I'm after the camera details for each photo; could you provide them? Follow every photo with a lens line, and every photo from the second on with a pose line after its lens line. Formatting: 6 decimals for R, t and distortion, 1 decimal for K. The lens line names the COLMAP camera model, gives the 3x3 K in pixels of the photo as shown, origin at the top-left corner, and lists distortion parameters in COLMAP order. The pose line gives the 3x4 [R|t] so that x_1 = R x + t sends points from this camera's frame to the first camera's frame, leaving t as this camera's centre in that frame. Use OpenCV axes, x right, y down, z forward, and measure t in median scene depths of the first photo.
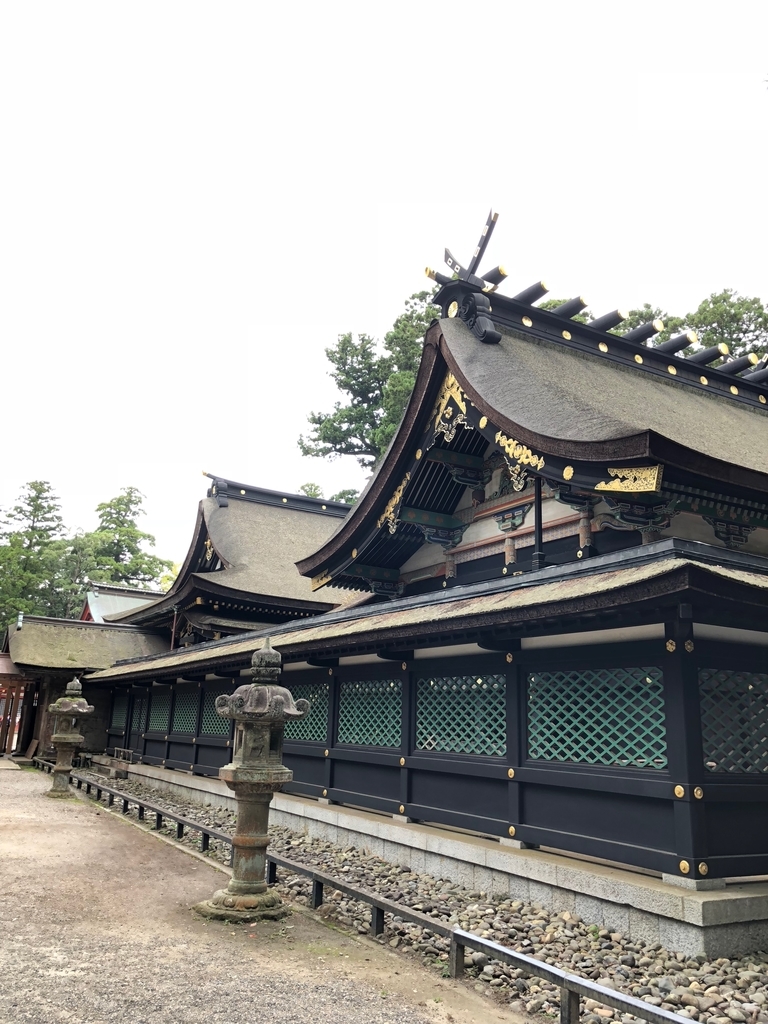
lens RADIAL K [[826.3, 0, 384.0], [0, 826.3, 512.0], [0, 0, 1]] dist [0.000819, -0.002928]
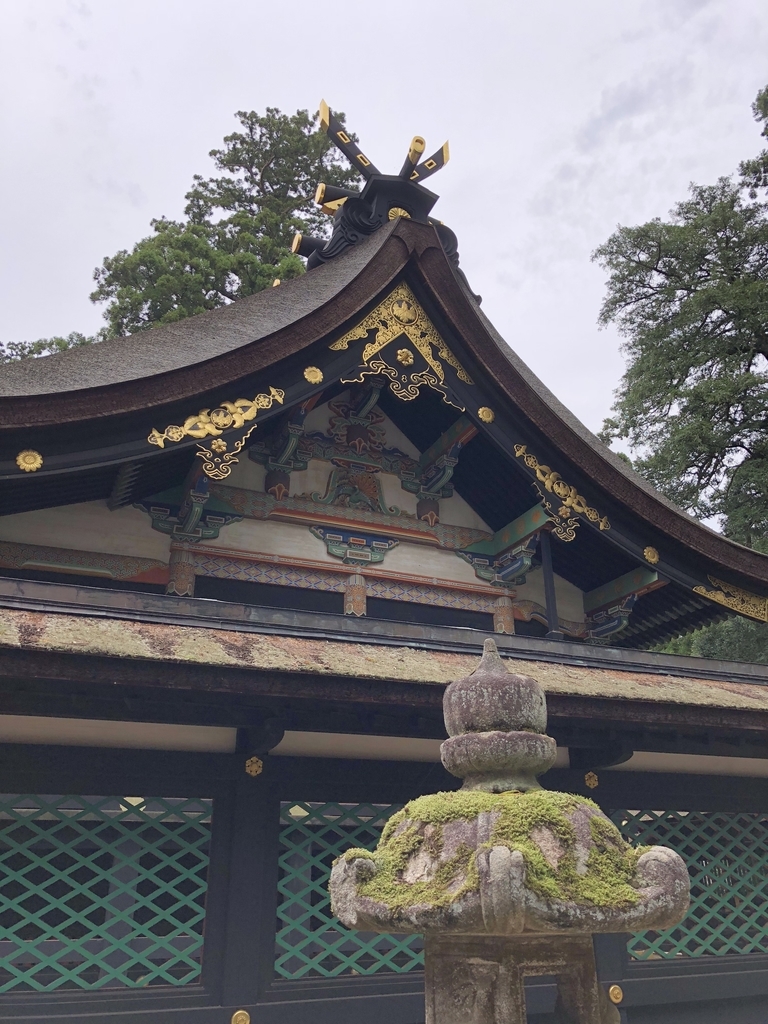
lens RADIAL K [[826.3, 0, 384.0], [0, 826.3, 512.0], [0, 0, 1]] dist [0.000819, -0.002928]
pose [[0.117297, 0.379672, 0.917655, -0.433061], [-0.239970, 0.907487, -0.344791, 0.196134], [-0.963668, -0.179766, 0.197556, 0.844757]]
